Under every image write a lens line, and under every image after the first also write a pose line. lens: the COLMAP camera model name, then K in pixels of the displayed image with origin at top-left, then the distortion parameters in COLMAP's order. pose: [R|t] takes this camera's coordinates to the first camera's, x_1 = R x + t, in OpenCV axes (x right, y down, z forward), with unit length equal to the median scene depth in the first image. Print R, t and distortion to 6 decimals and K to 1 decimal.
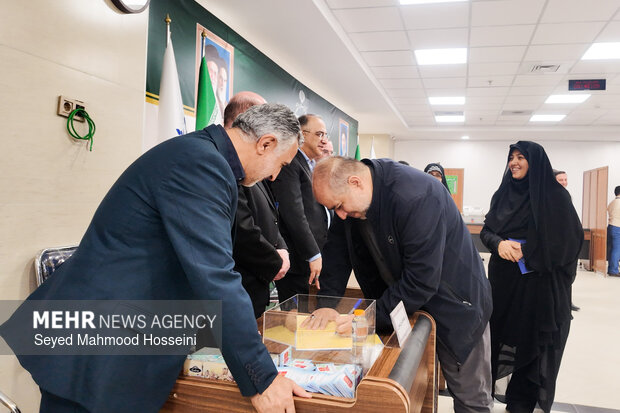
lens RADIAL K [[466.1, 0, 352.6], [0, 466.1, 184.4], [0, 0, 1]] dist [0.076237, -0.028945]
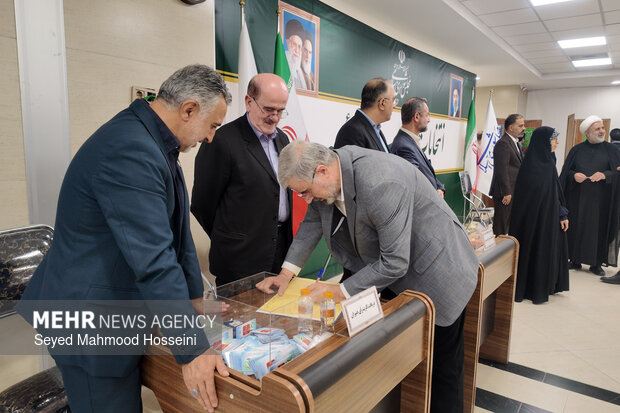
lens RADIAL K [[428.4, 0, 312.5], [0, 428.4, 200.2], [0, 0, 1]] dist [0.025364, -0.004093]
pose [[0.924251, 0.028413, -0.380727, 0.114952], [0.024894, 0.990620, 0.134362, -0.017959], [0.380973, -0.133662, 0.914874, 0.063242]]
